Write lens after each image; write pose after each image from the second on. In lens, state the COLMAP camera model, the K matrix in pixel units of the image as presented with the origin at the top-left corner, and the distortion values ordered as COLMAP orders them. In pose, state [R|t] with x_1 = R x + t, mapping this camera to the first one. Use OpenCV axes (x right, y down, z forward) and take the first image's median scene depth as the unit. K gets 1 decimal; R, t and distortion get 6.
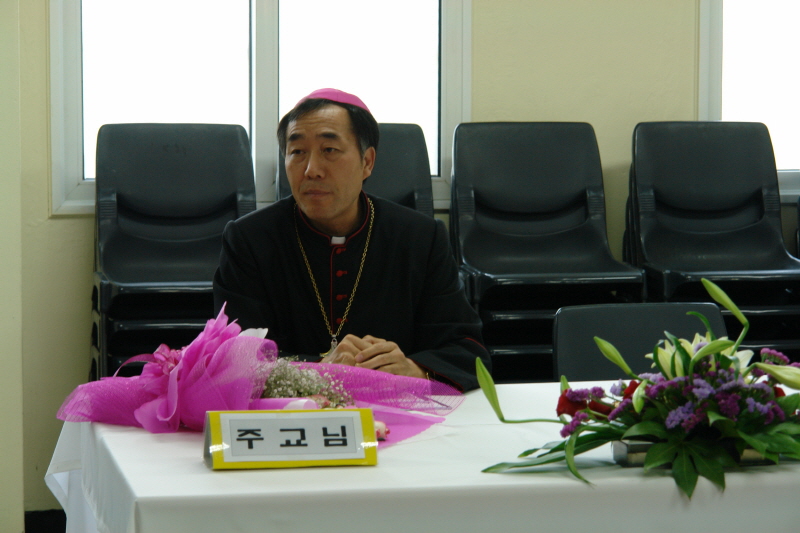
lens RADIAL K [[2553.0, 0, 399.7], [0, 2553.0, 266.8], [0, 0, 1]] dist [-0.013716, 0.000000]
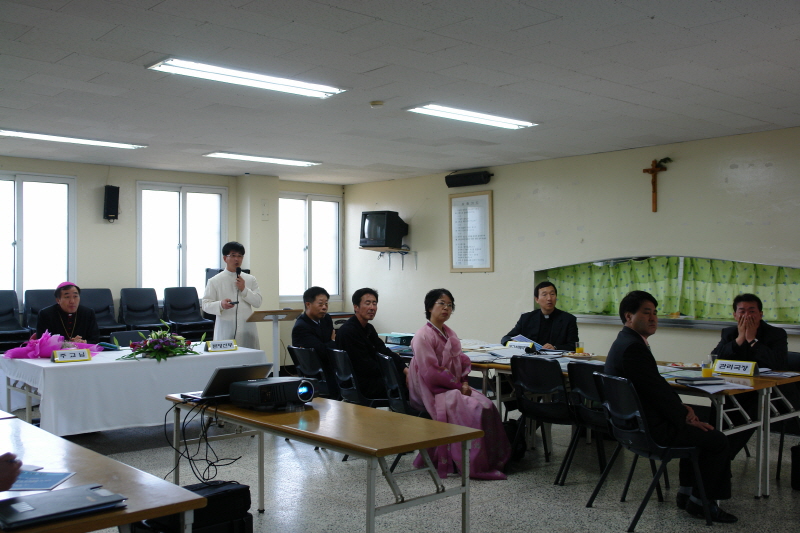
lens RADIAL K [[819.1, 0, 400.6], [0, 819.1, 268.4], [0, 0, 1]] dist [0.062333, 0.000000]
pose [[0.889833, -0.003342, 0.456275, -0.197033], [0.039611, 0.996764, -0.069950, 0.036855], [-0.454565, 0.080317, 0.887085, -0.647118]]
